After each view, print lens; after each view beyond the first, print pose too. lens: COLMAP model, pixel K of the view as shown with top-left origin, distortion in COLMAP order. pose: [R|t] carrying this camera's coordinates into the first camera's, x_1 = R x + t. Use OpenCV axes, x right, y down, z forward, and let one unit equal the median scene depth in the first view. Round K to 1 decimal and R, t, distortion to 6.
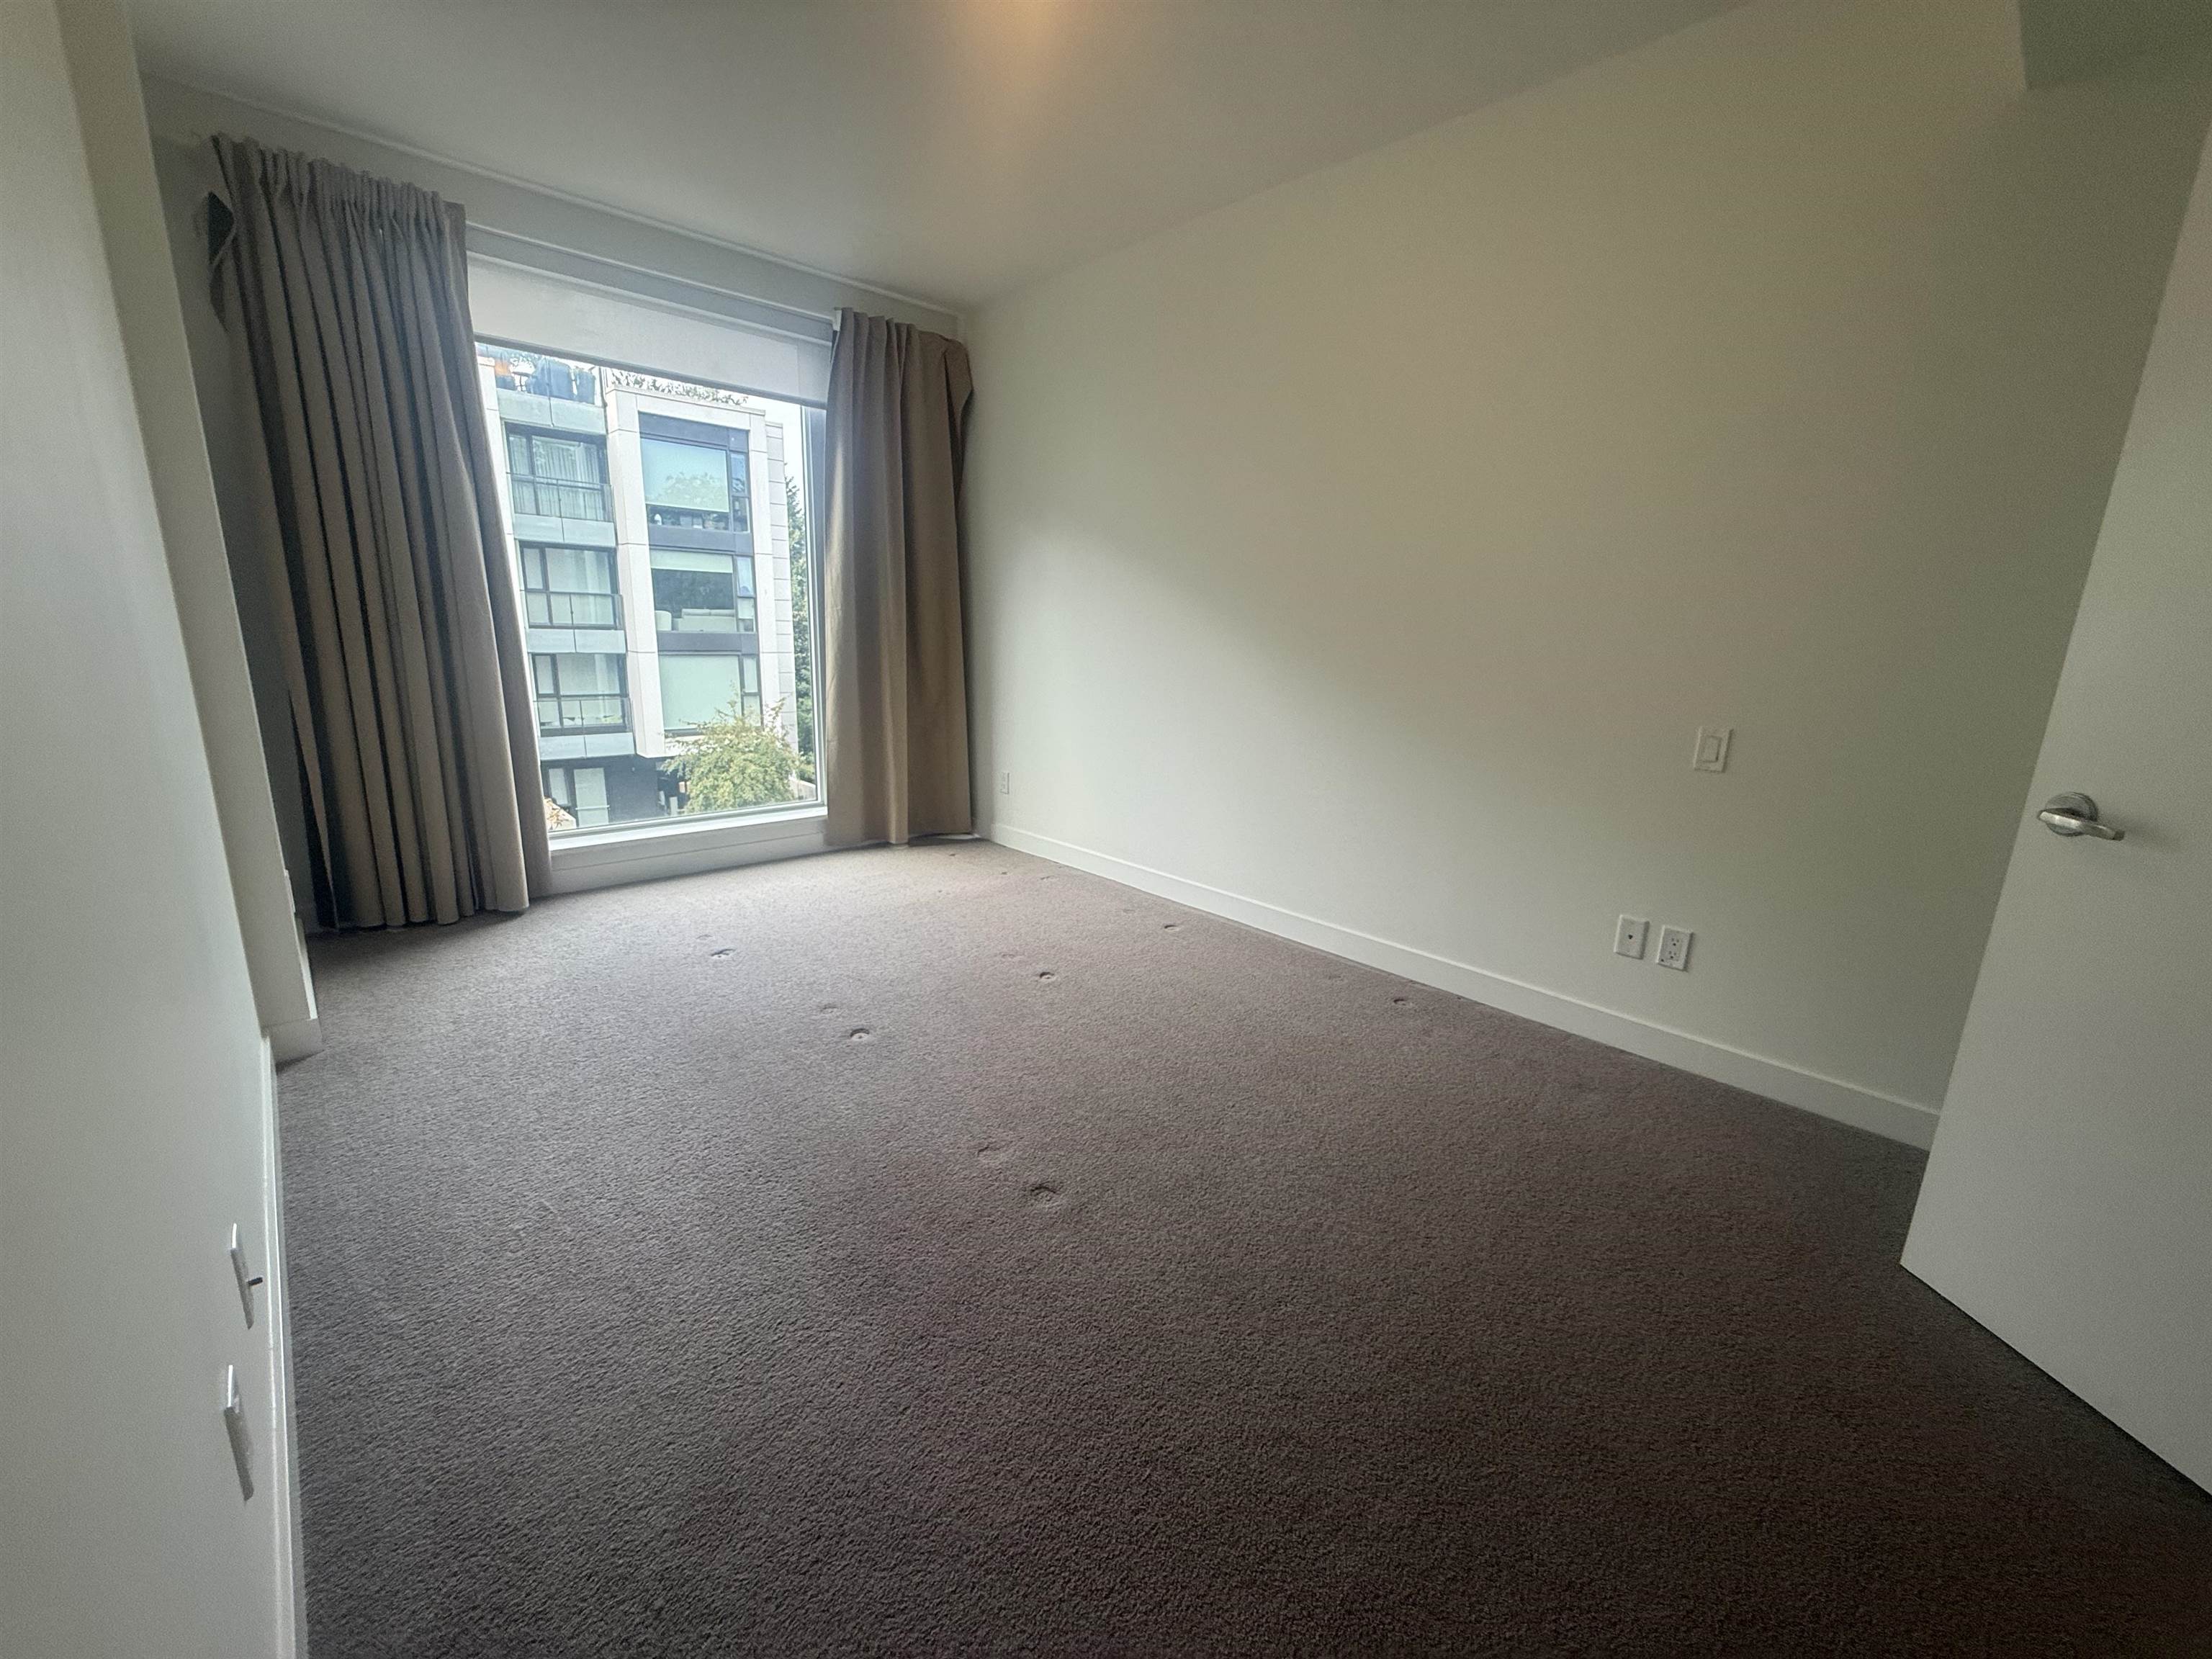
lens RADIAL K [[874.4, 0, 1110.1], [0, 874.4, 827.5], [0, 0, 1]] dist [0.001141, -0.000334]
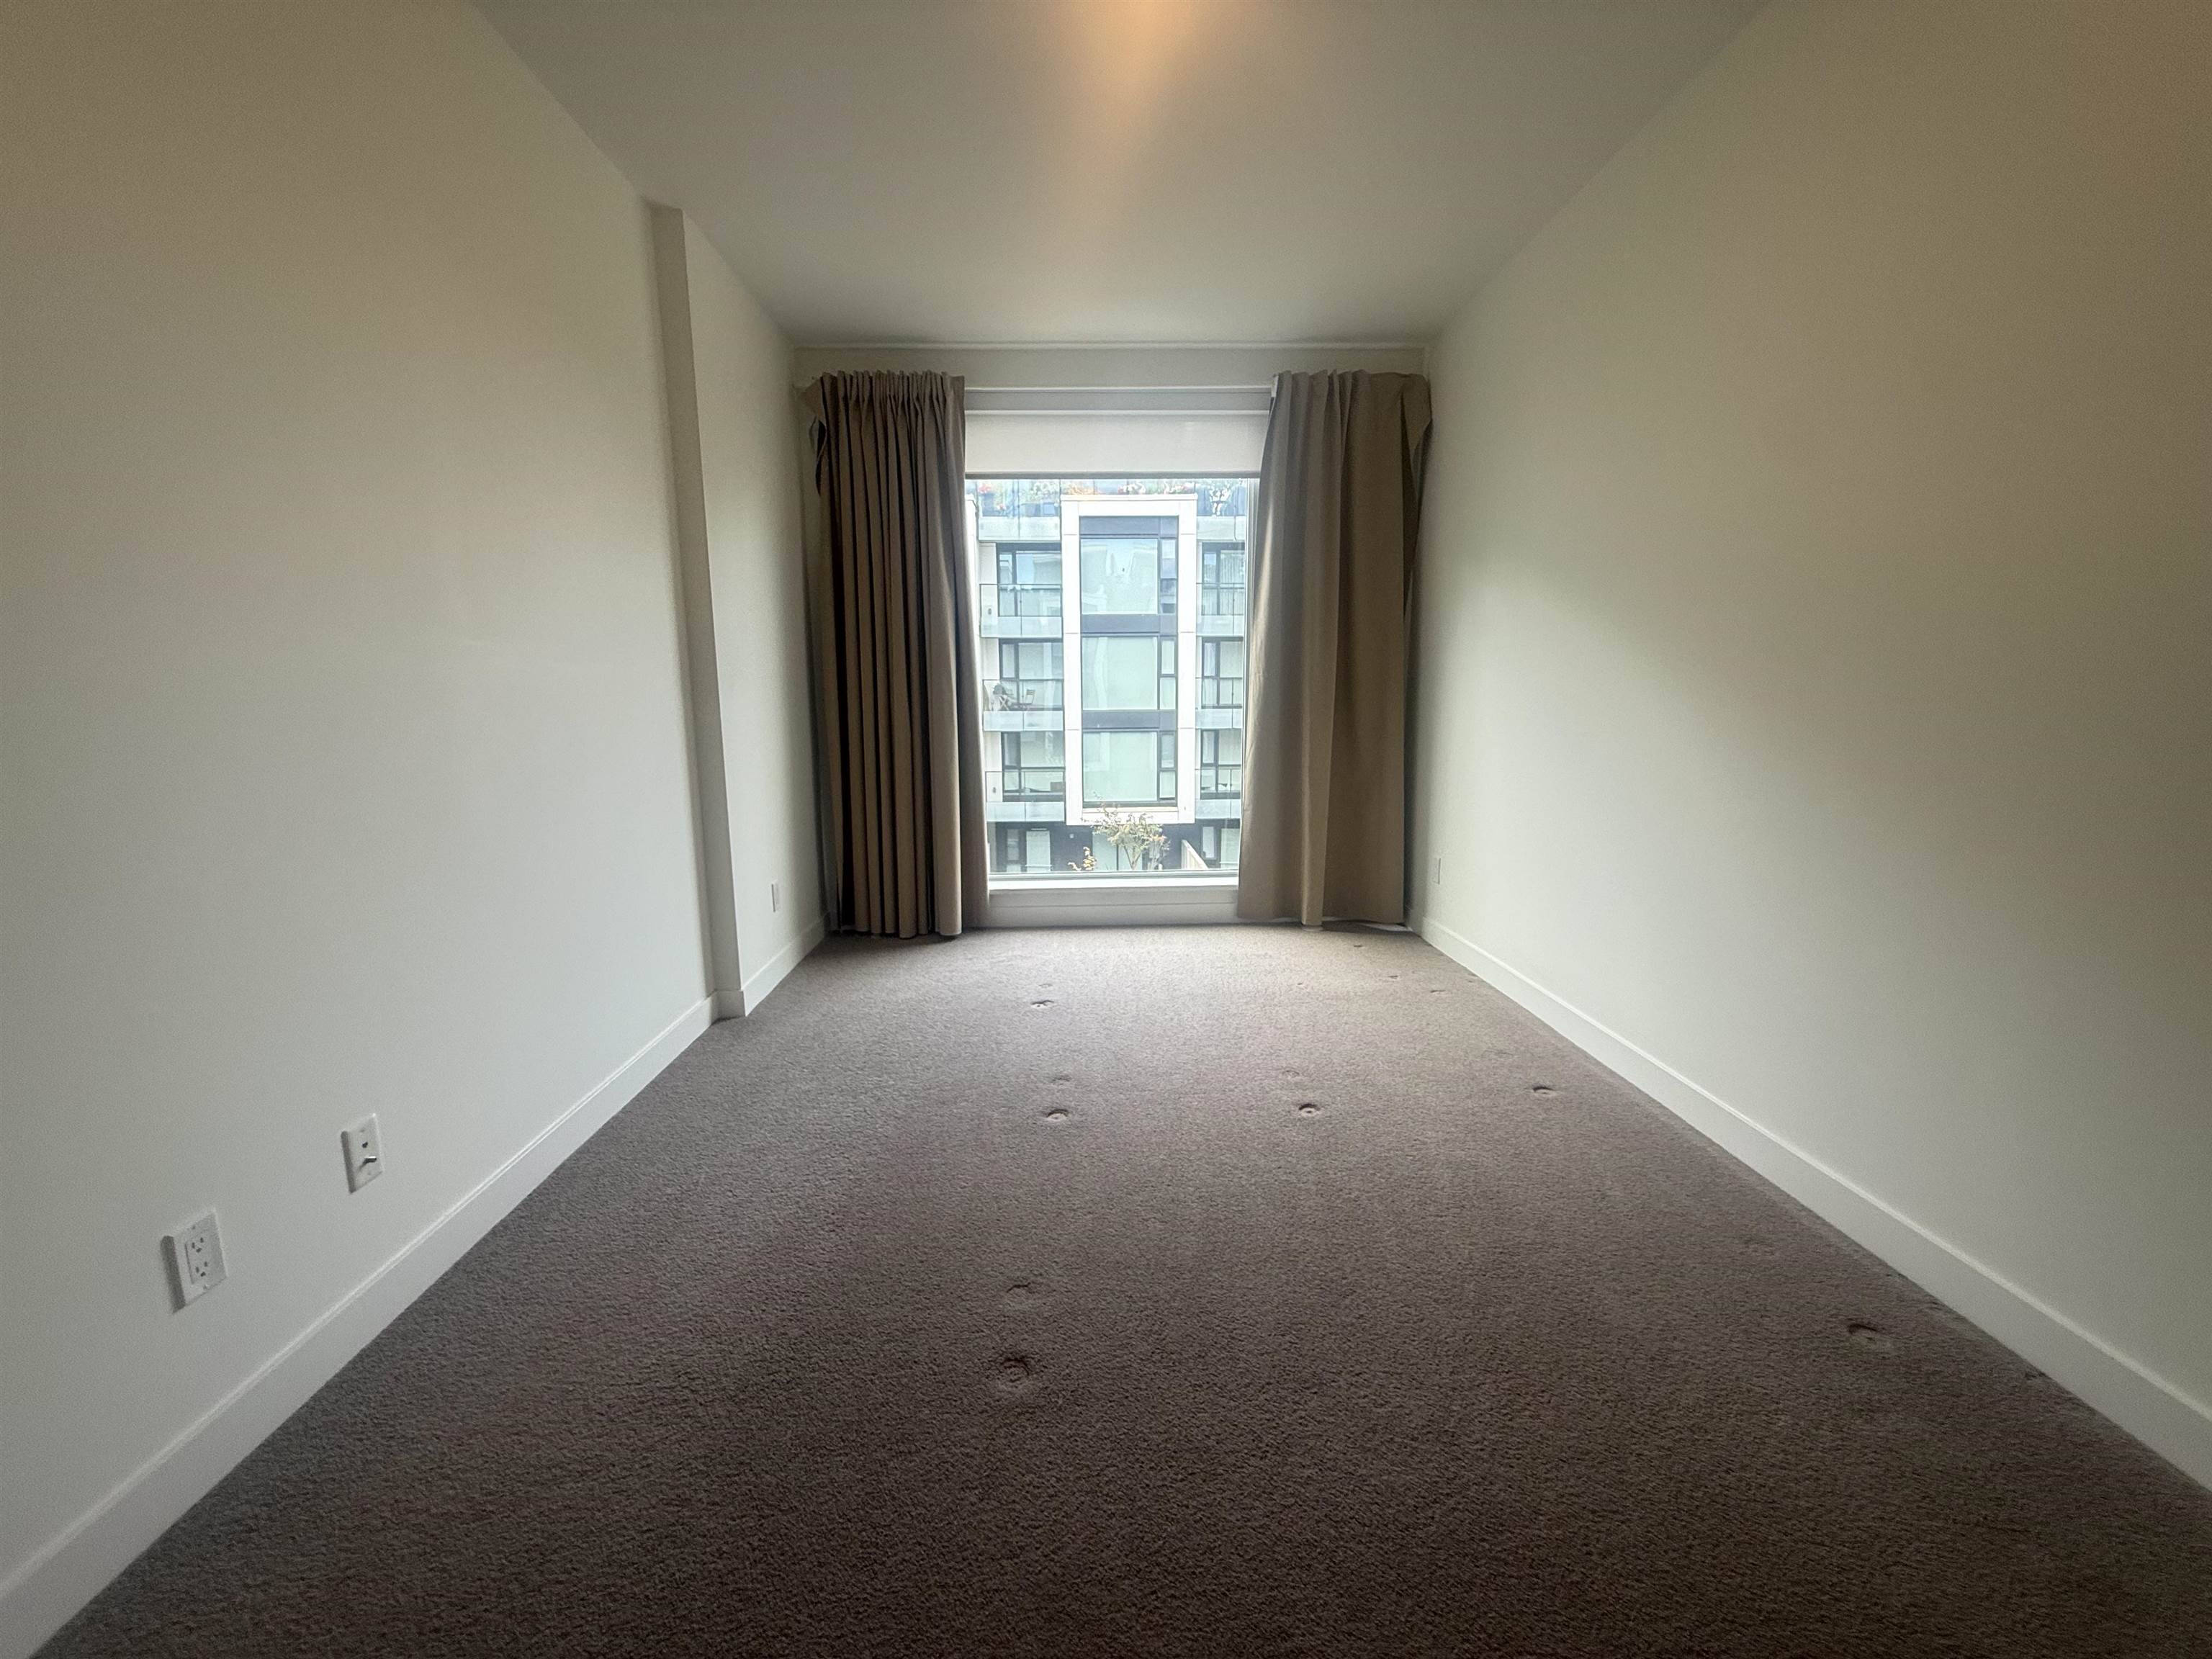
lens RADIAL K [[874.4, 0, 1104.4], [0, 874.4, 835.5], [0, 0, 1]] dist [0.001141, -0.000334]
pose [[0.756233, 0.068177, -0.650740, 0.240889], [-0.115849, 0.992795, -0.030616, -0.028228], [0.643964, 0.098541, 0.758683, 0.195979]]
